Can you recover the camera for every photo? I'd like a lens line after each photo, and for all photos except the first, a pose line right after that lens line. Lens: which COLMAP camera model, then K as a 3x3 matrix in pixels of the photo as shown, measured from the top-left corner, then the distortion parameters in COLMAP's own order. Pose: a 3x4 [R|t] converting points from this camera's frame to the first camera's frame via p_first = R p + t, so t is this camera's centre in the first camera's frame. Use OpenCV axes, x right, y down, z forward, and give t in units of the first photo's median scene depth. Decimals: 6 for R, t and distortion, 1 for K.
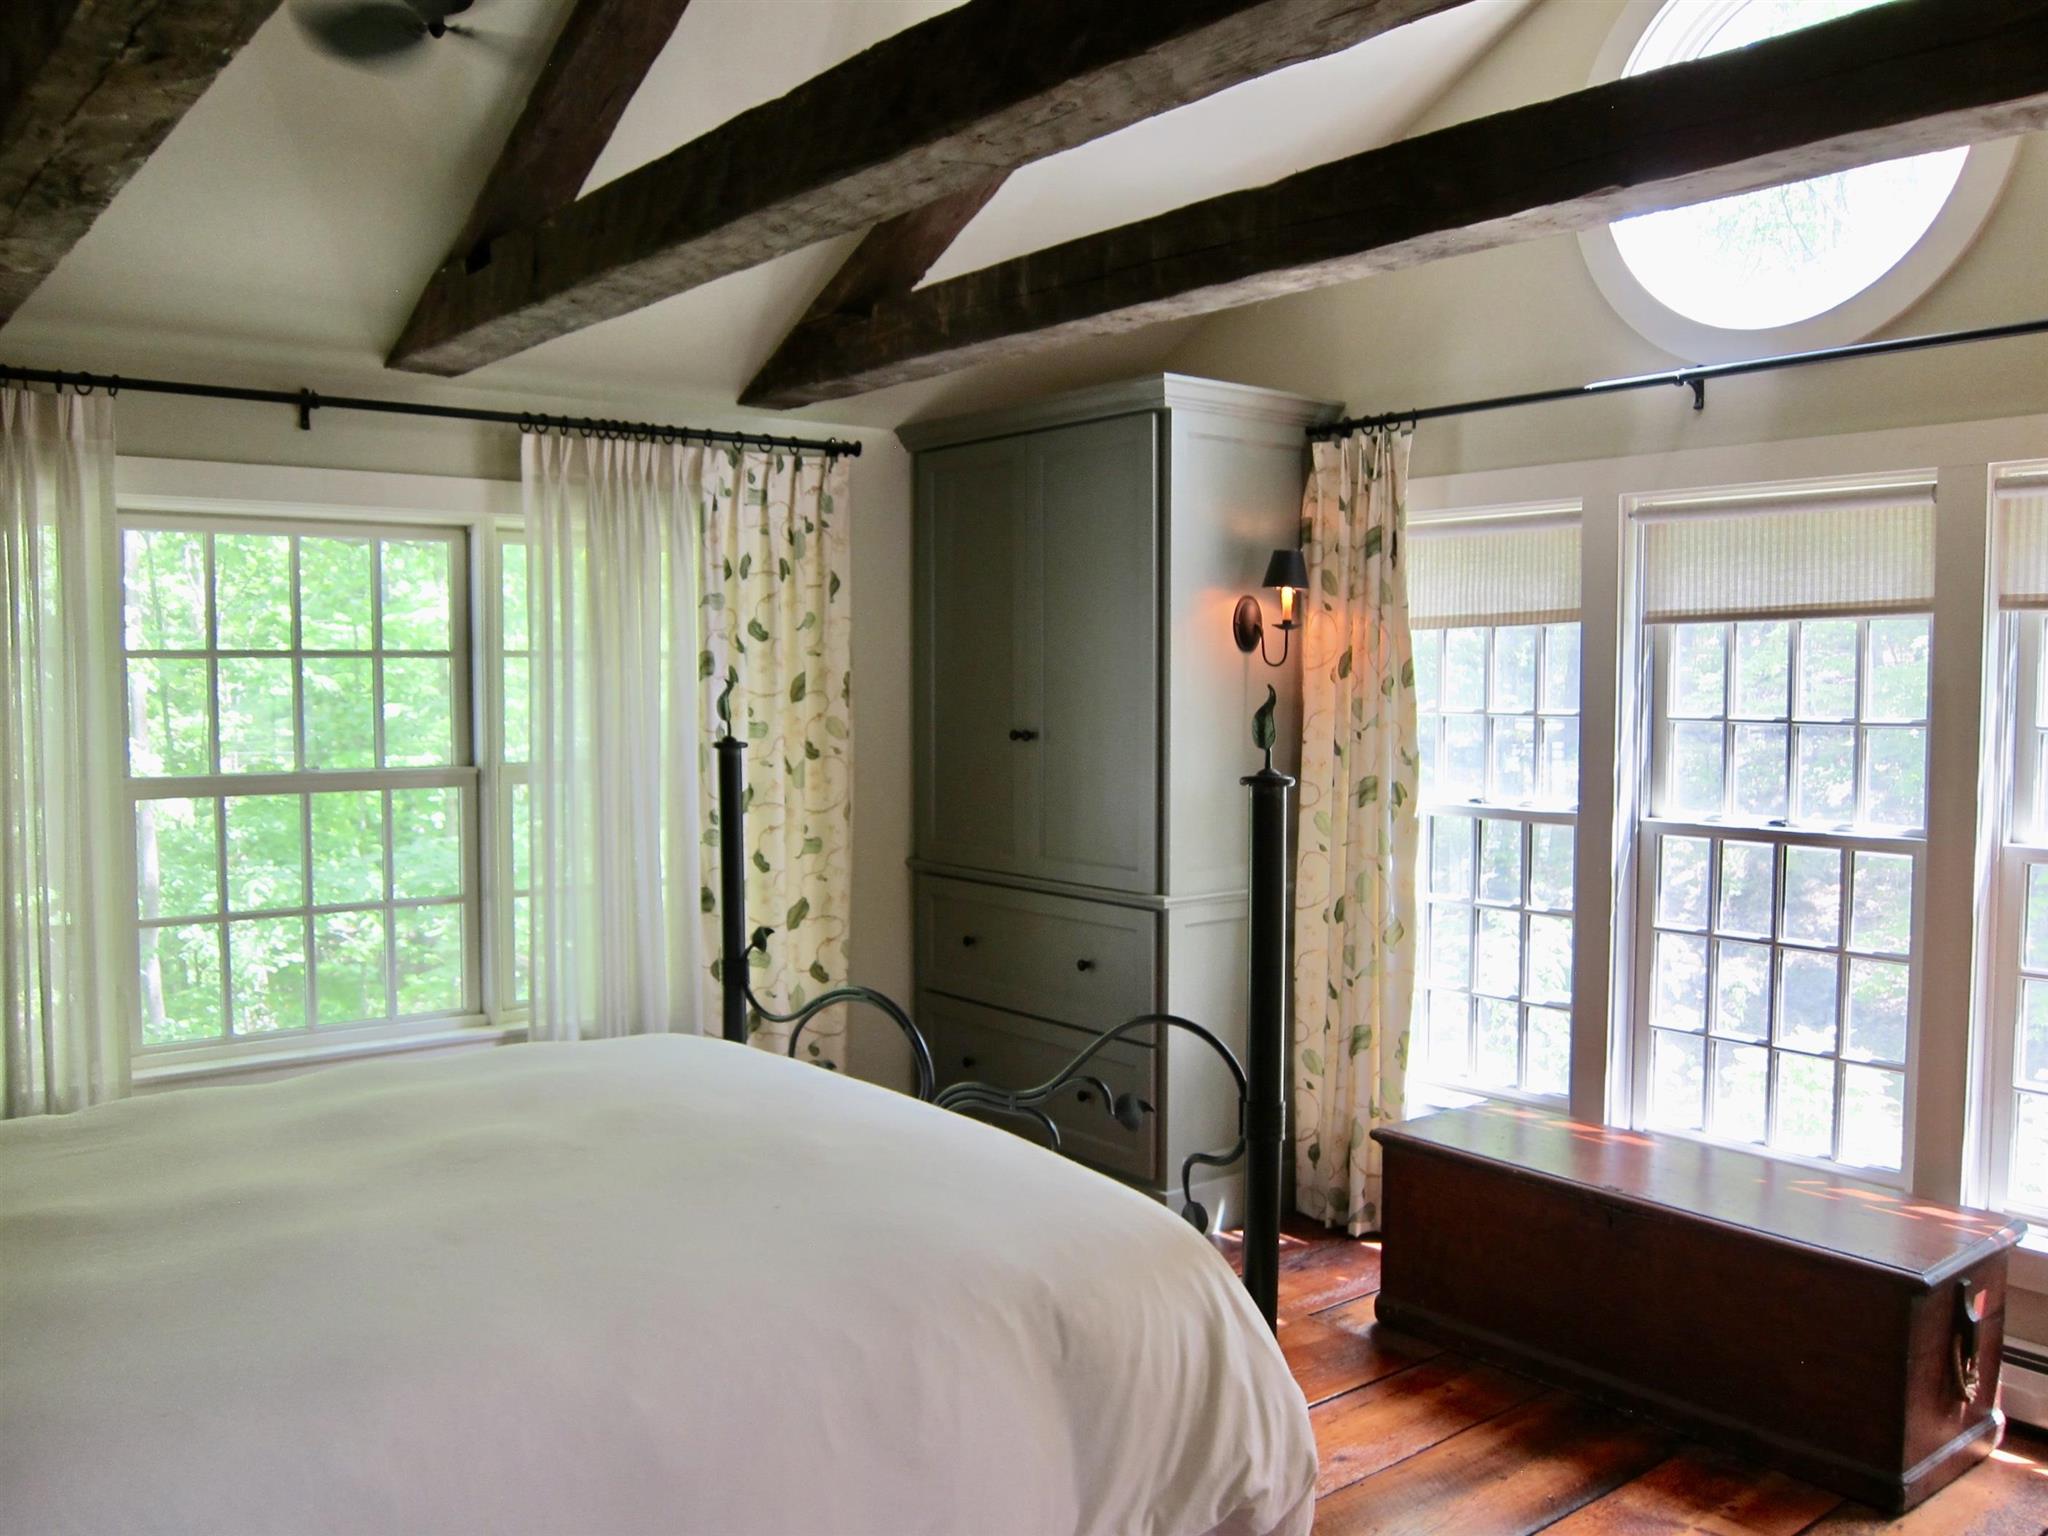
lens RADIAL K [[1714.6, 0, 1012.7], [0, 1714.6, 776.2], [0, 0, 1]] dist [-0.060189, 0.018112]
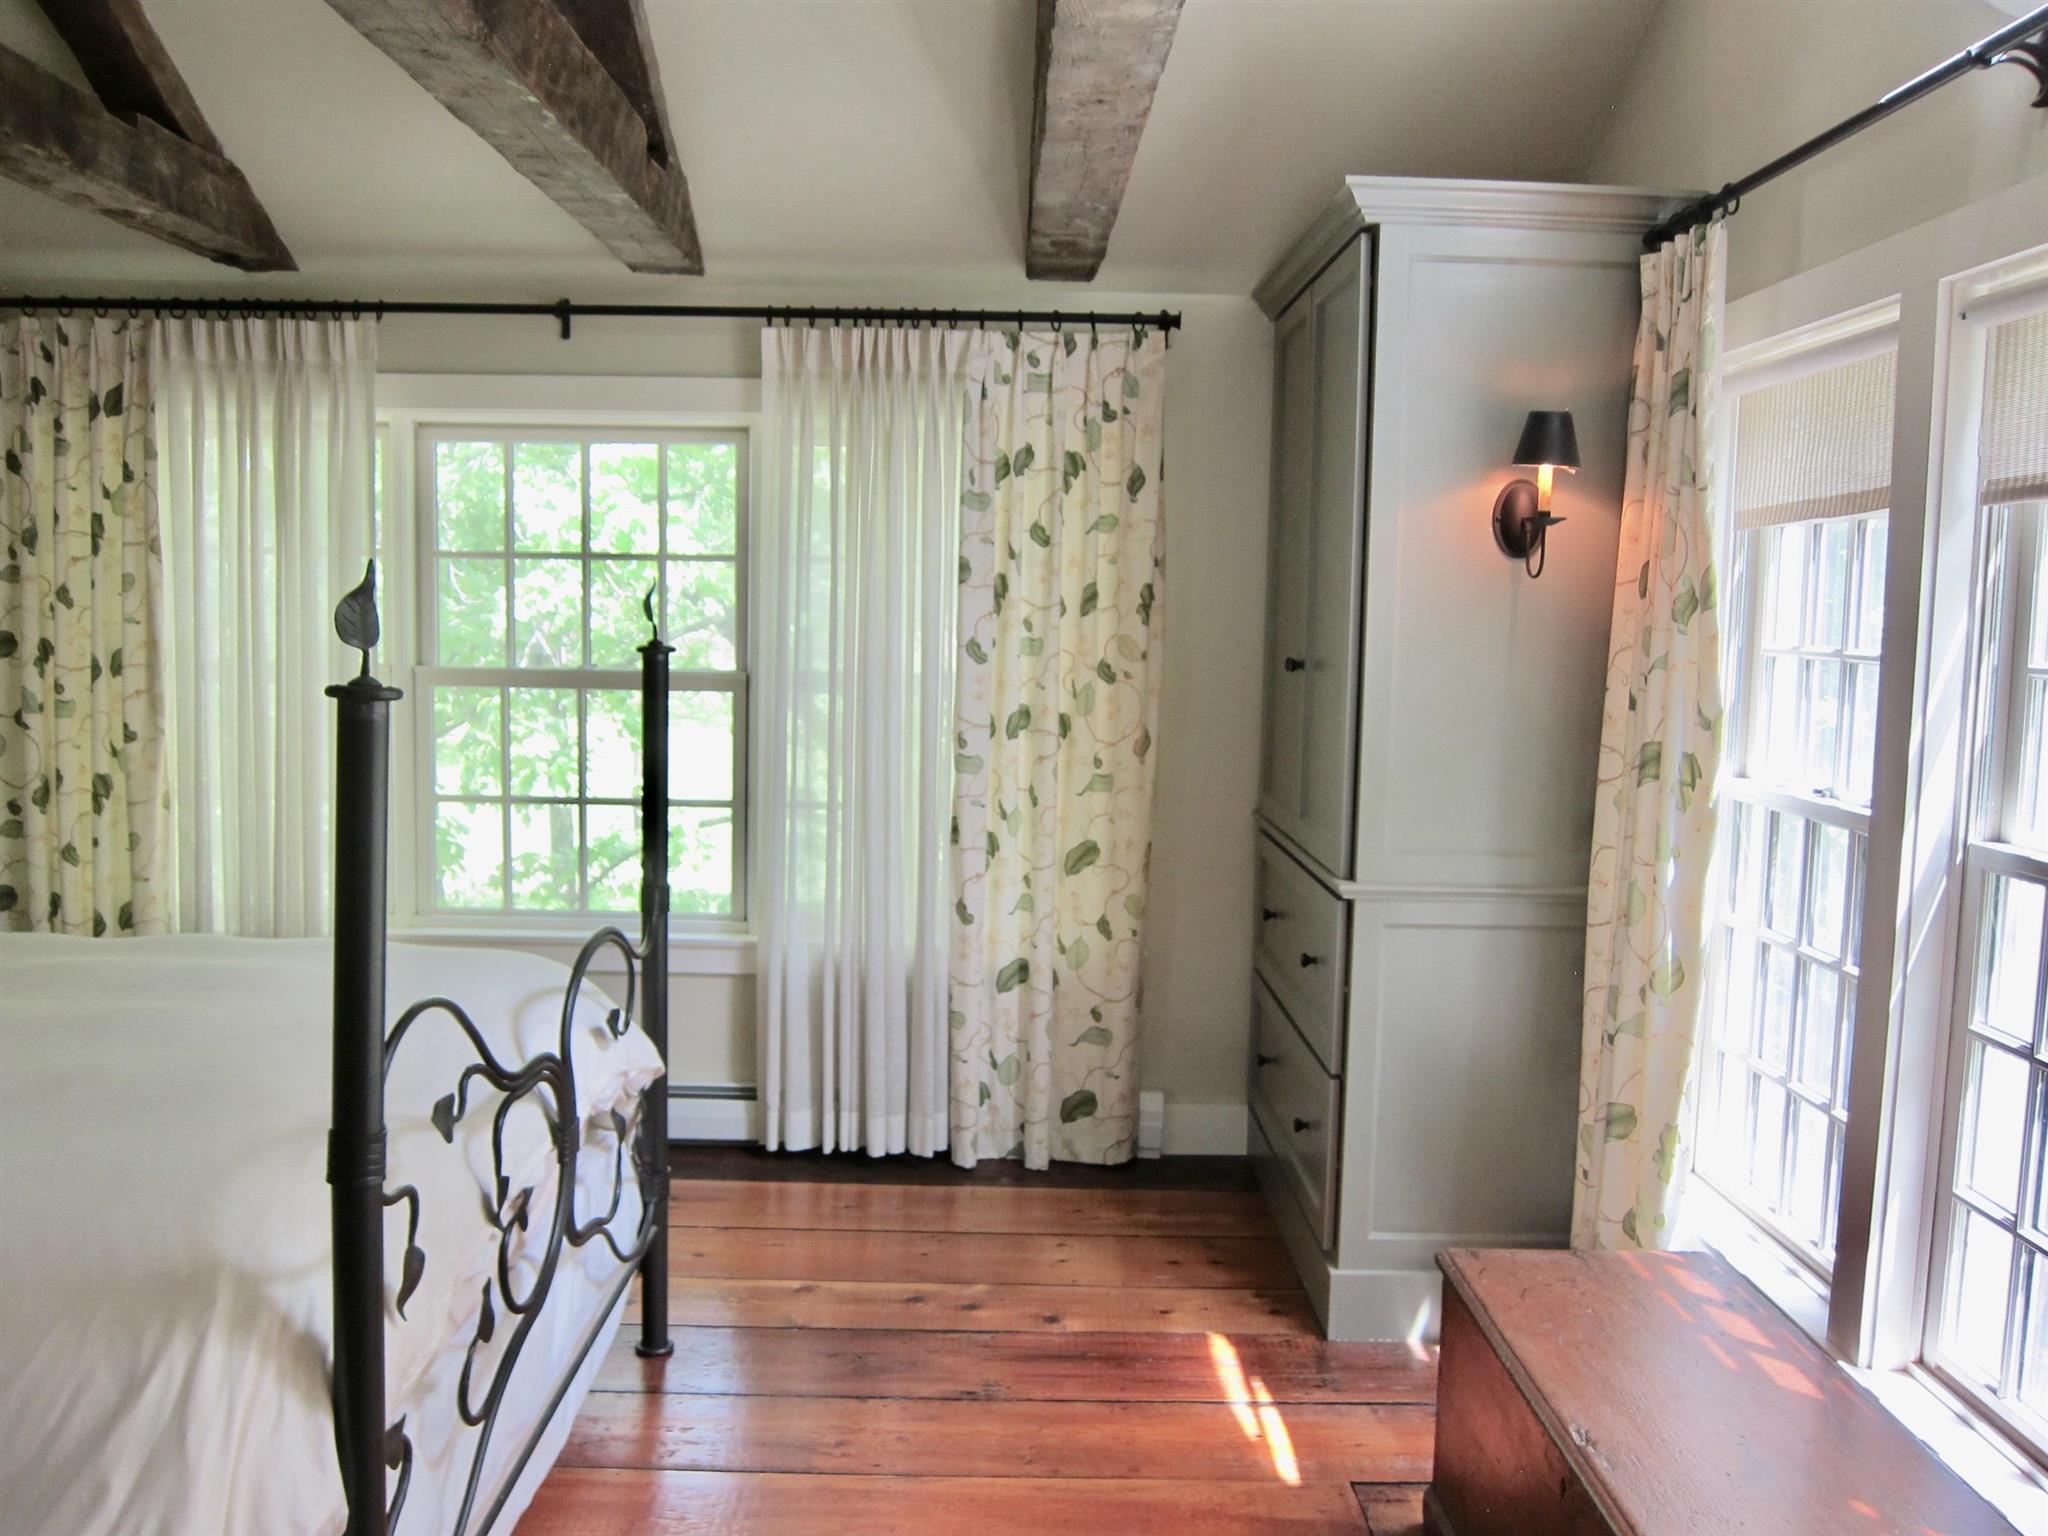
lens RADIAL K [[1714.6, 0, 1019.8], [0, 1714.6, 762.9], [0, 0, 1]] dist [-0.060189, 0.018112]
pose [[0.784151, 0.074706, -0.616057, 0.412777], [-0.057114, 0.997202, 0.048229, -0.009570], [0.617936, -0.002633, 0.786224, 0.307186]]
